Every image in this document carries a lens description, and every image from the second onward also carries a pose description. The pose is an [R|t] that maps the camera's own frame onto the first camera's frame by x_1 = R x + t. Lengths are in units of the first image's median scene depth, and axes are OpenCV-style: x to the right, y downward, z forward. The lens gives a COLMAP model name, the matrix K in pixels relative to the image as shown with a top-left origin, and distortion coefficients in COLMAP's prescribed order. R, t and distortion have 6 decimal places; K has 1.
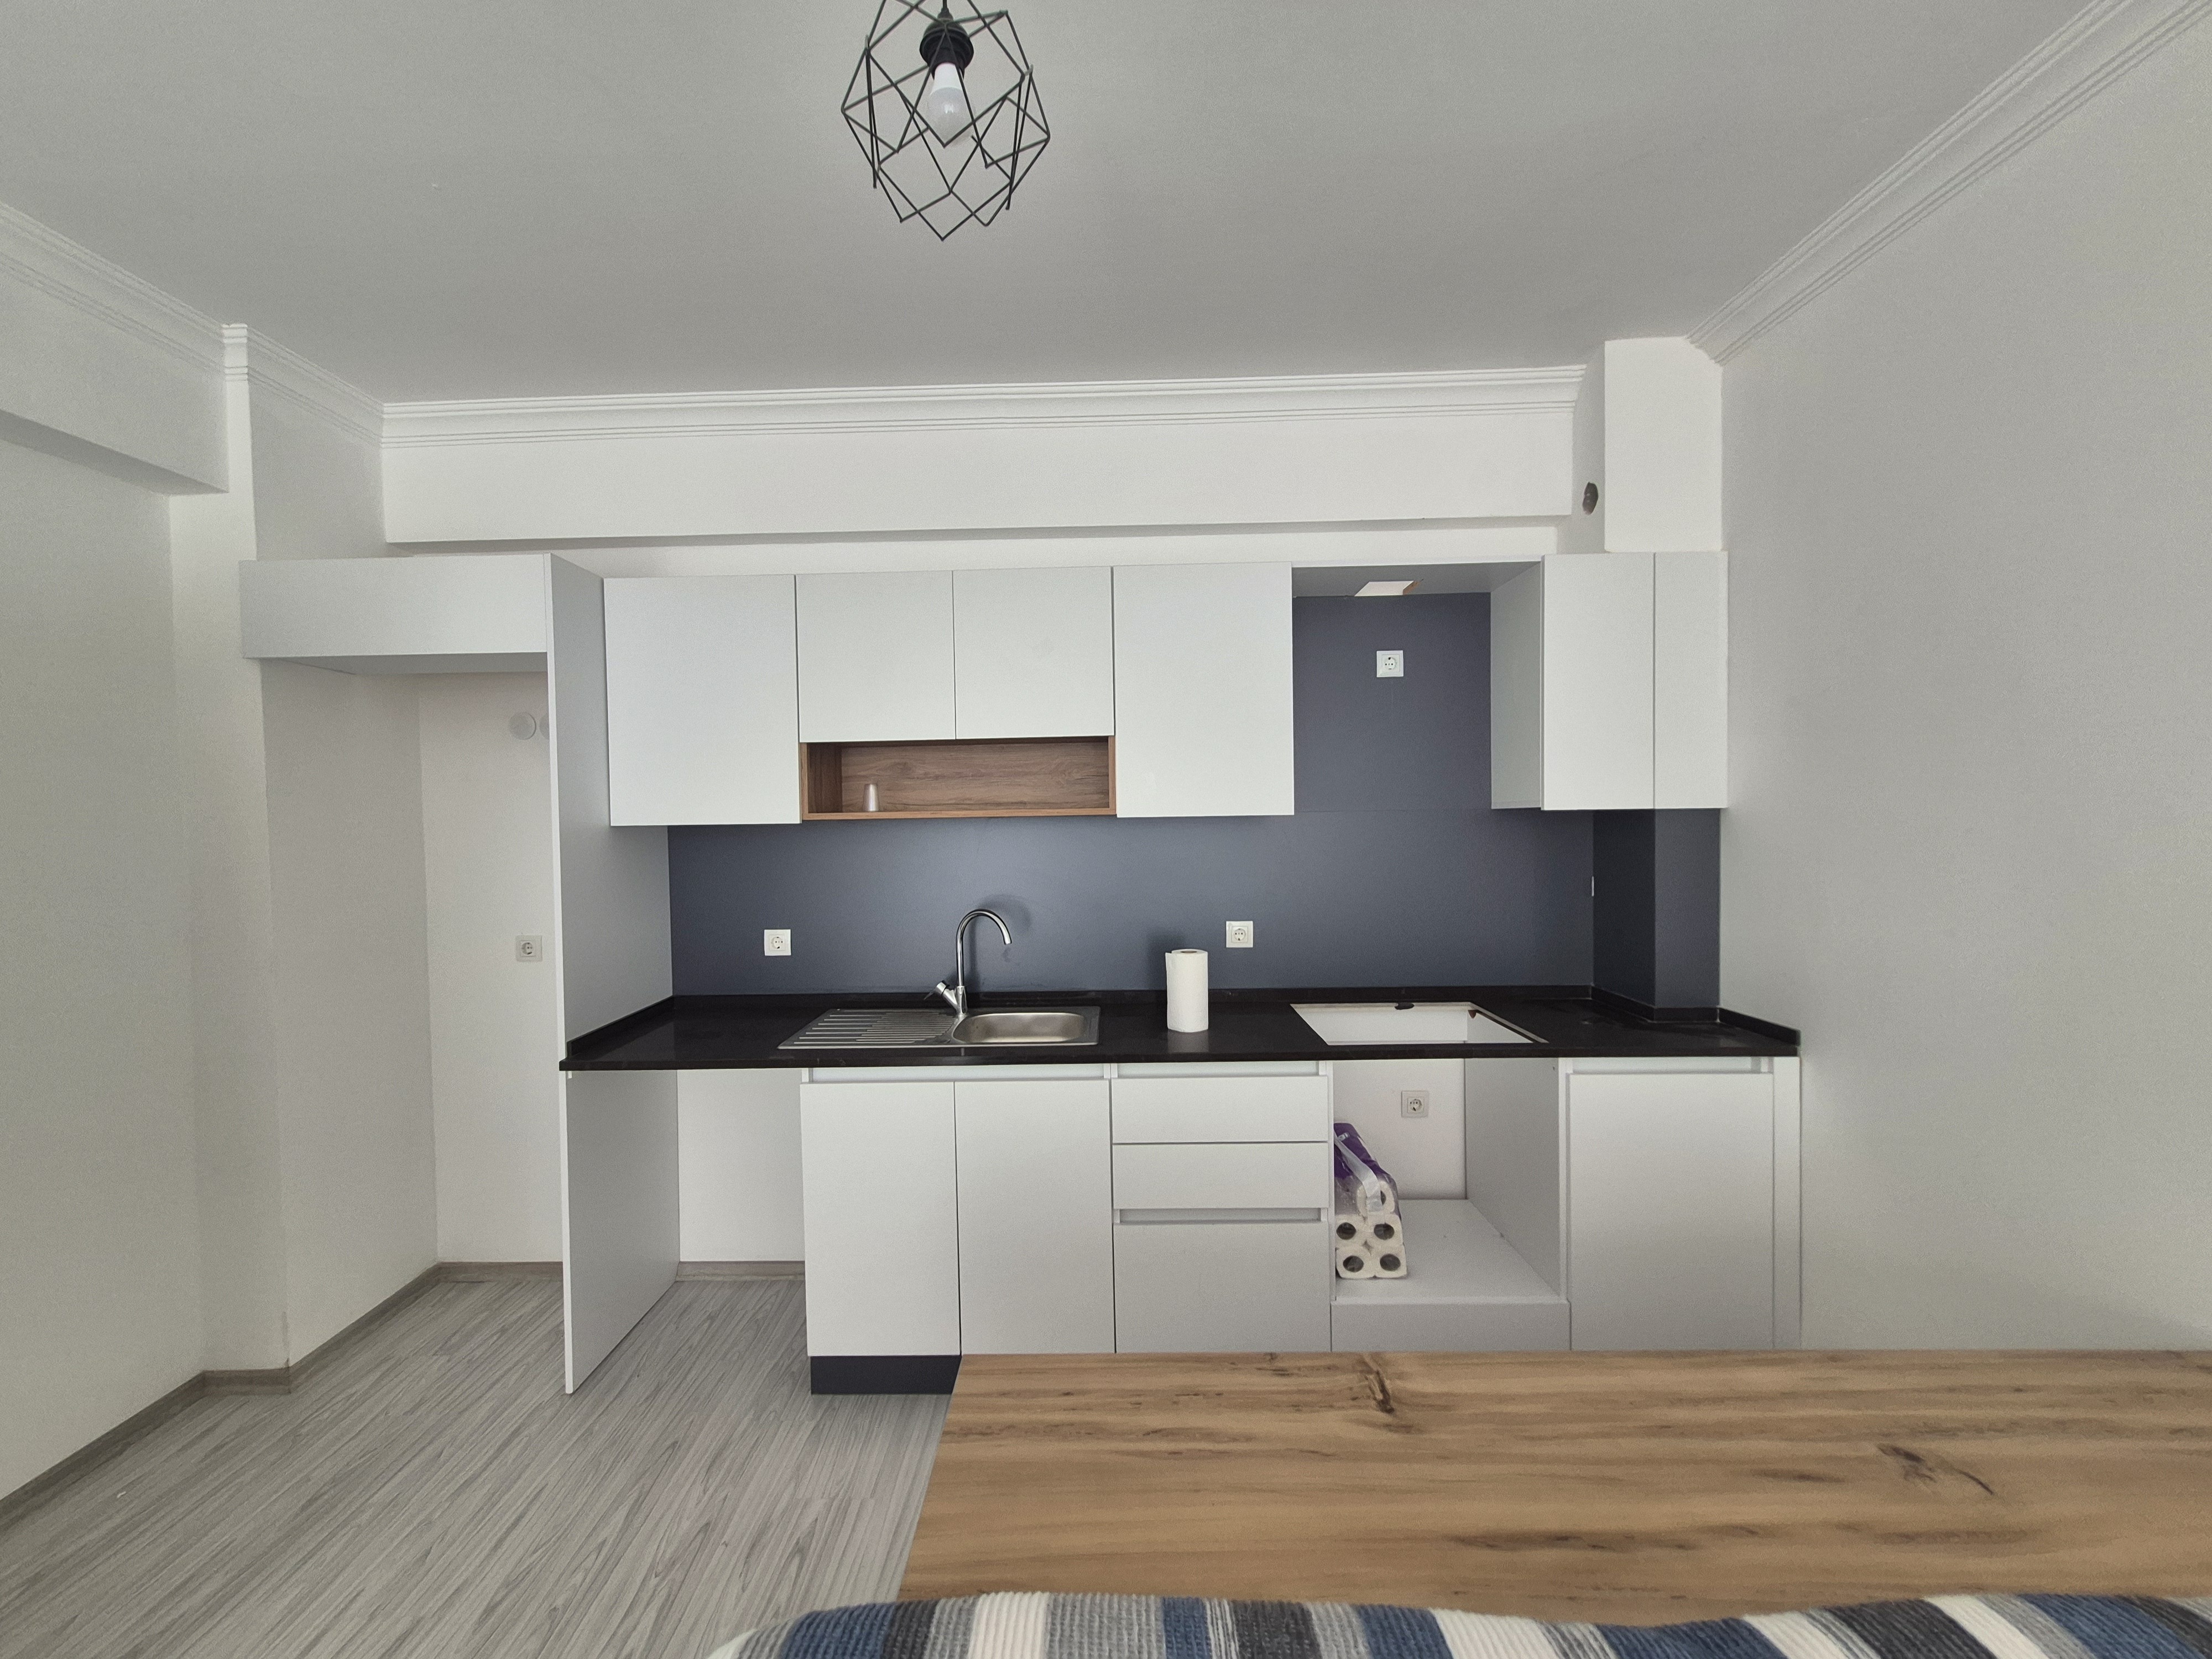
lens RADIAL K [[879.9, 0, 1103.3], [0, 879.9, 836.6], [0, 0, 1]] dist [0.003161, 0.000106]
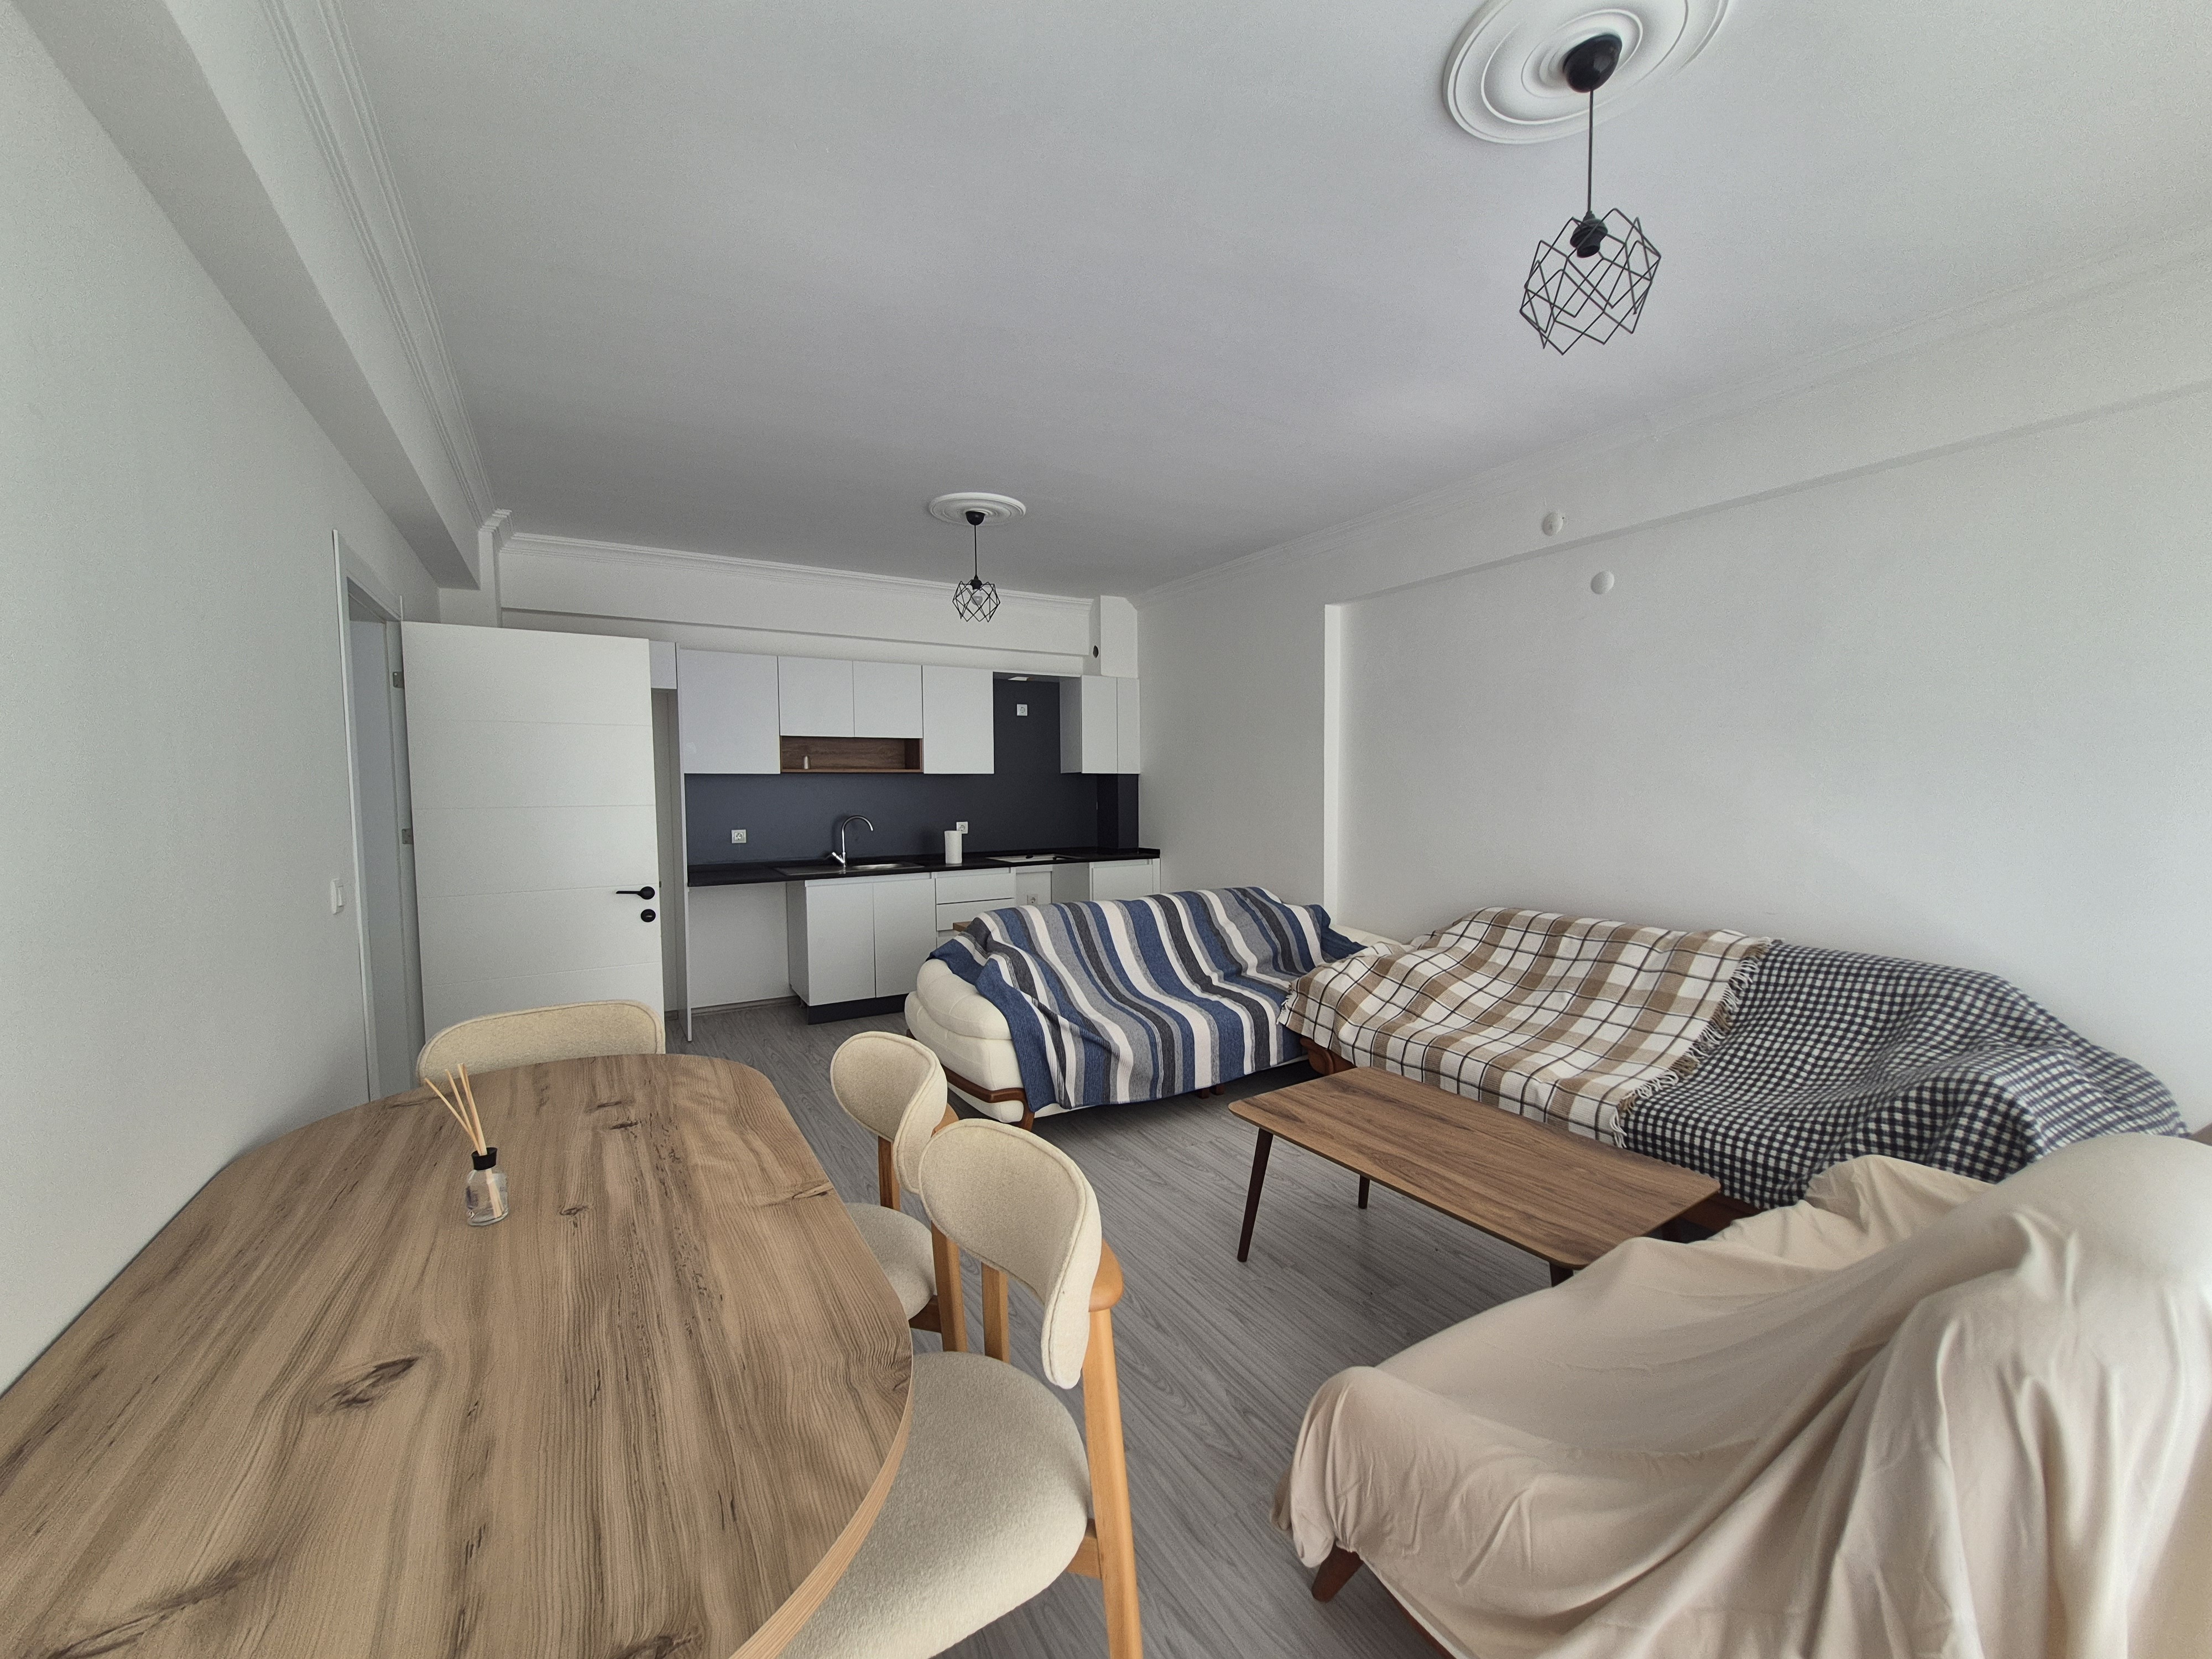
lens RADIAL K [[879.9, 0, 1107.5], [0, 879.9, 828.5], [0, 0, 1]] dist [0.003161, 0.000106]
pose [[0.837127, -0.018811, 0.546685, -0.845420], [0.004073, 0.999595, 0.028158, 0.059106], [-0.546994, -0.021346, 0.836865, -1.196067]]
